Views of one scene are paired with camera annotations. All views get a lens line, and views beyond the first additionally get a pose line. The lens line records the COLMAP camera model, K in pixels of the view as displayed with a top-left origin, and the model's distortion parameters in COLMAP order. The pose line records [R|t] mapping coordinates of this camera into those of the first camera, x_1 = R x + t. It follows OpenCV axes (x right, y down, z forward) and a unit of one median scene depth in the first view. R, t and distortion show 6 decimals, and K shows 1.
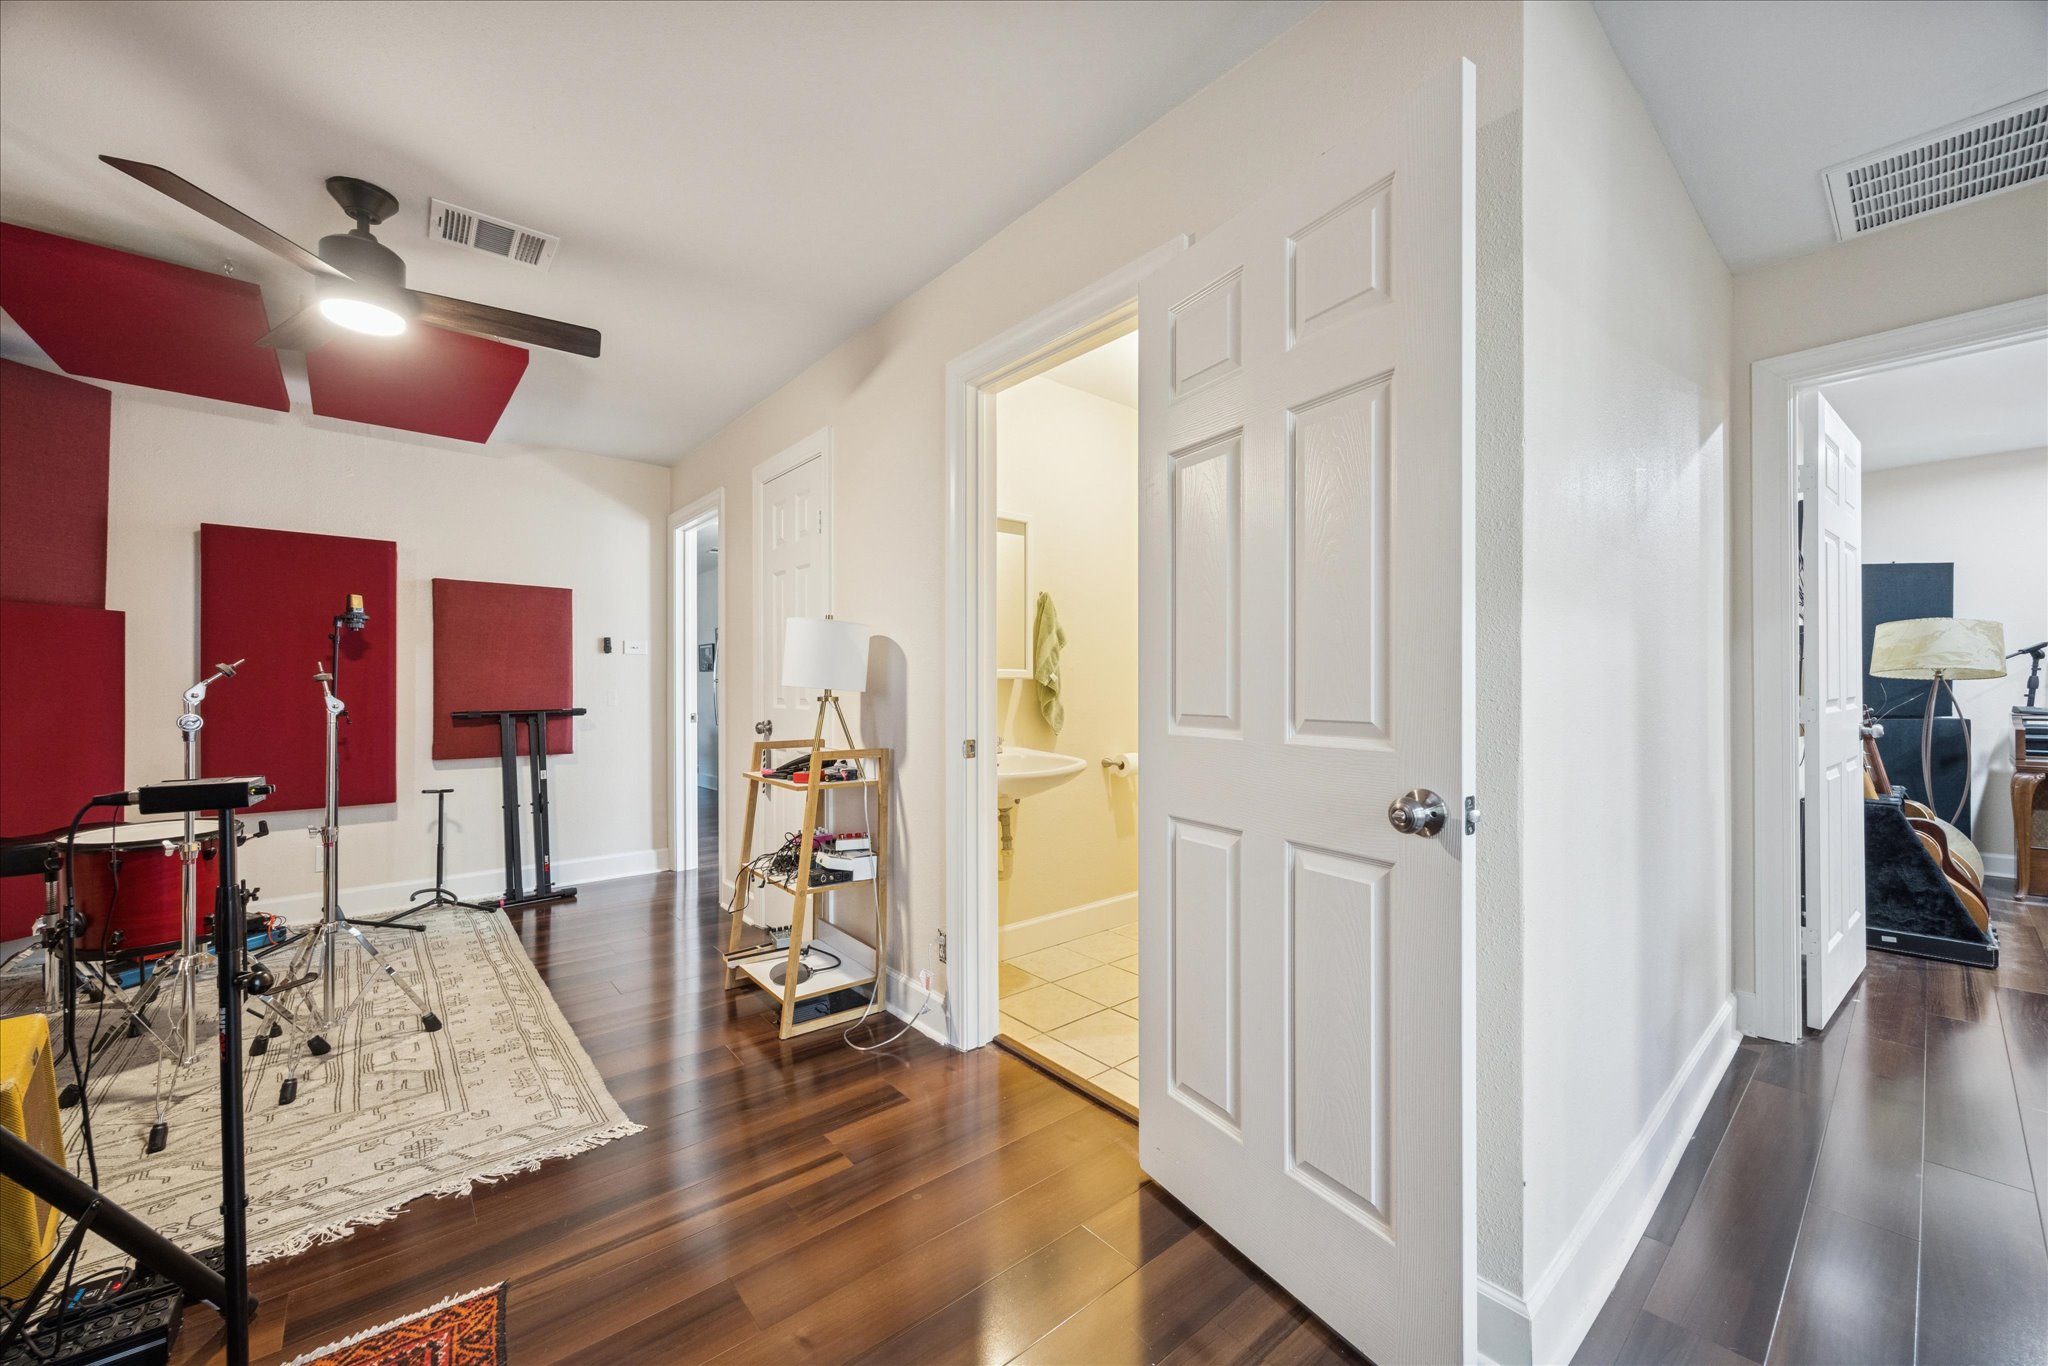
lens RADIAL K [[790.0, 0, 1025.1], [0, 790.0, 691.7], [0, 0, 1]] dist [-0.001492, -0.000193]
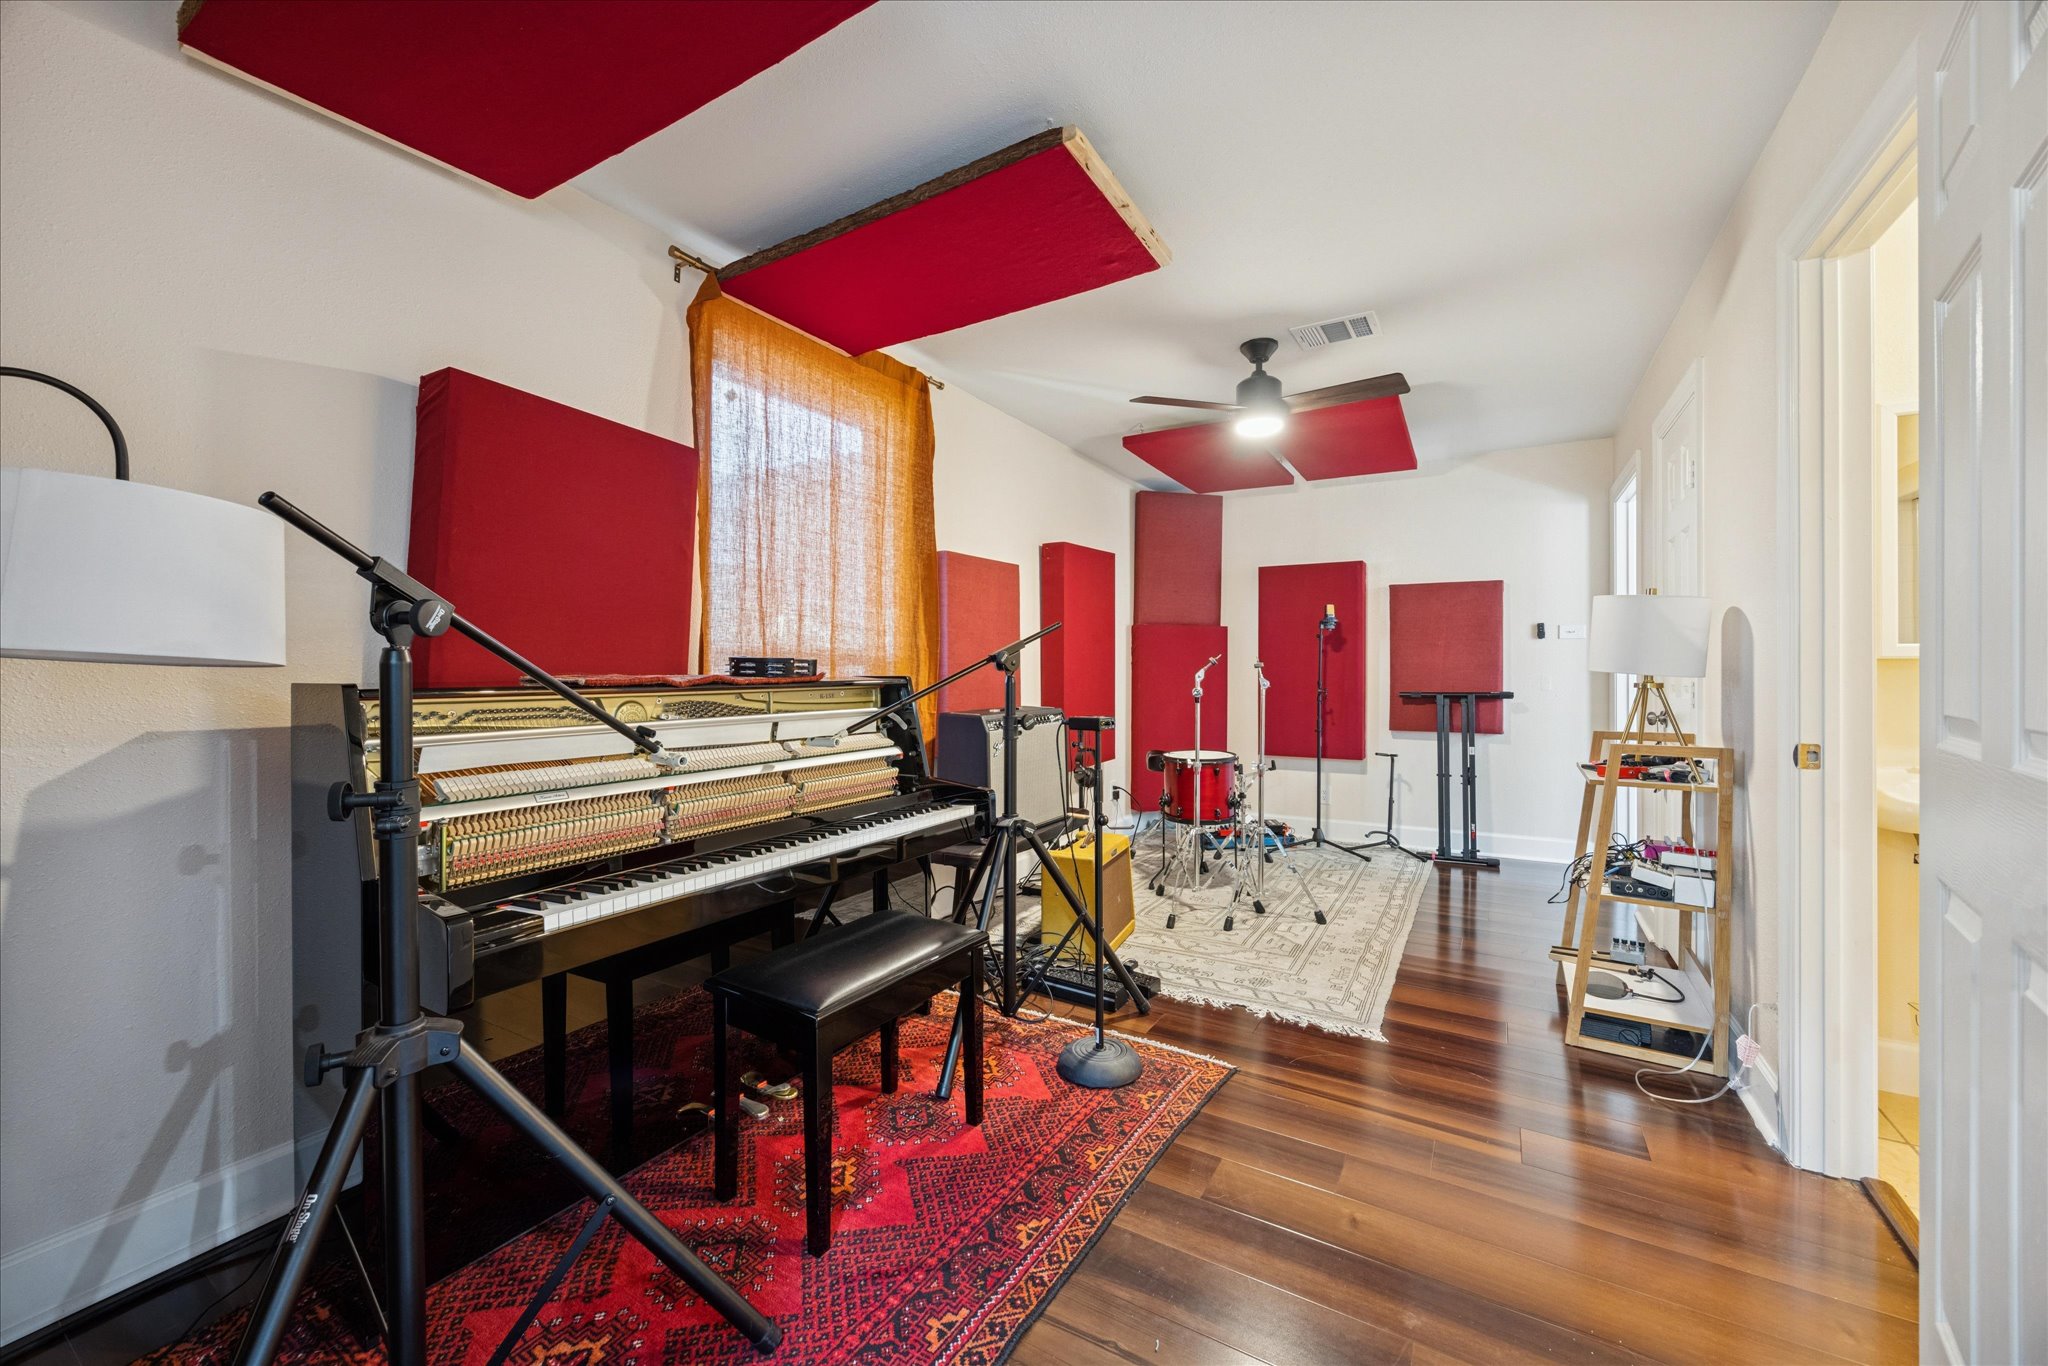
lens RADIAL K [[790.0, 0, 1024.4], [0, 790.0, 672.3], [0, 0, 1]] dist [-0.001492, -0.000193]
pose [[0.318867, 0.001772, -0.947798, 0.359728], [-0.006846, 0.999976, -0.000433, -0.000558], [0.947775, 0.006626, 0.318871, 0.073747]]
